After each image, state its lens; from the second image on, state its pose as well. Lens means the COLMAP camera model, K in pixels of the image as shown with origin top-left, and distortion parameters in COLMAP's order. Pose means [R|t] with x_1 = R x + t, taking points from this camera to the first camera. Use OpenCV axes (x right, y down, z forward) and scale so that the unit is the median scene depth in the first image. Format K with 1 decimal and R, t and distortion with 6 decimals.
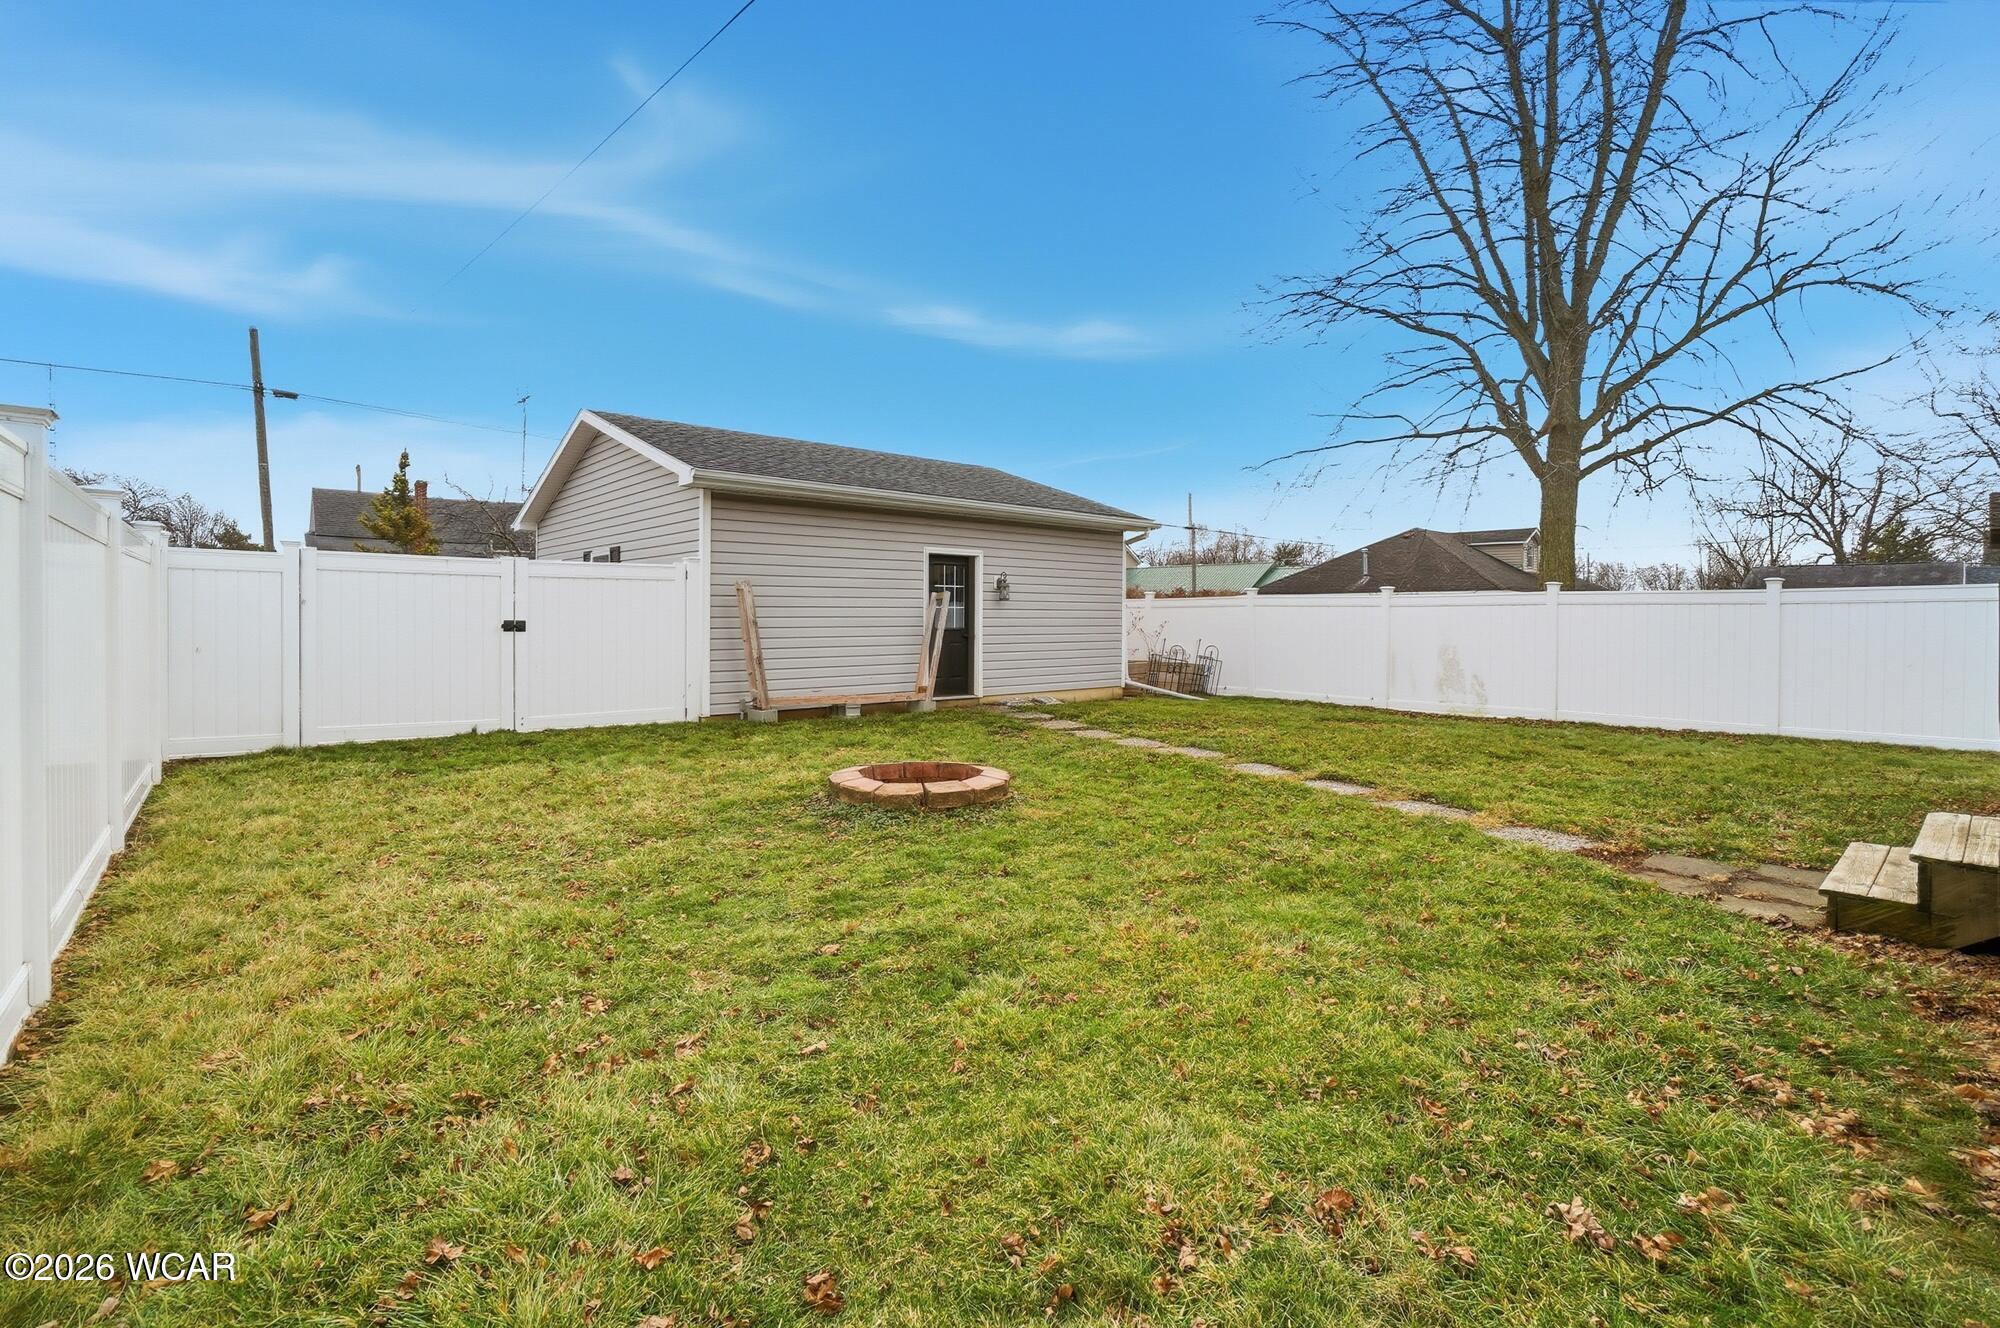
lens RADIAL K [[901.9, 0, 986.8], [0, 901.9, 625.9], [0, 0, 1]] dist [-0.028085, 0.021578]
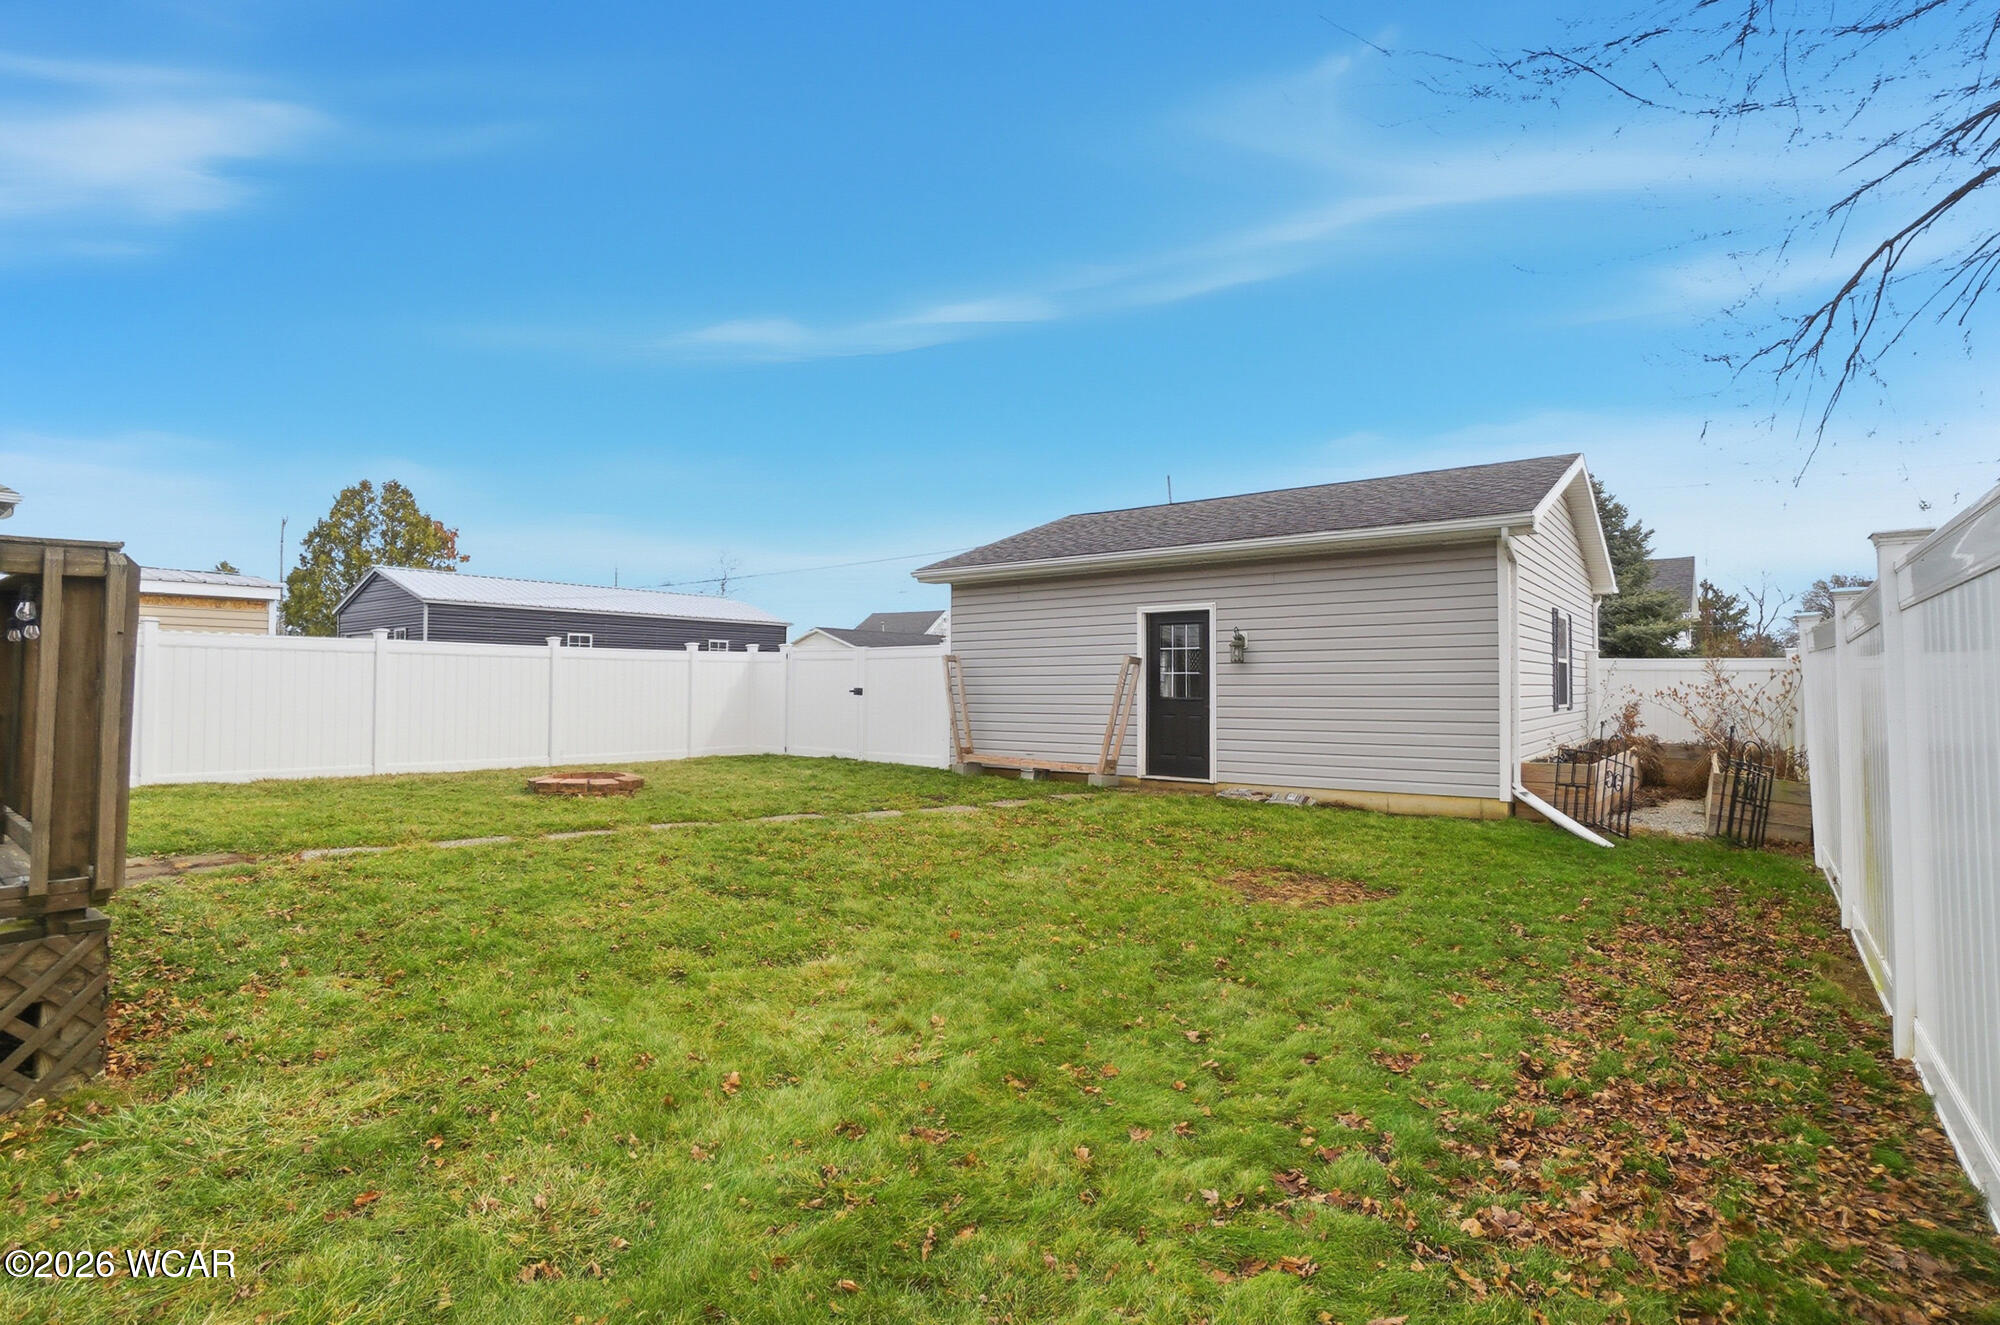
lens RADIAL K [[944.3, 0, 990.3], [0, 944.3, 627.7], [0, 0, 1]] dist [-0.011750, 0.000933]
pose [[0.208165, -0.063124, -0.976055, 0.825564], [-0.008897, 0.997752, -0.066424, -0.001605], [0.978053, 0.022512, 0.207136, 0.651851]]
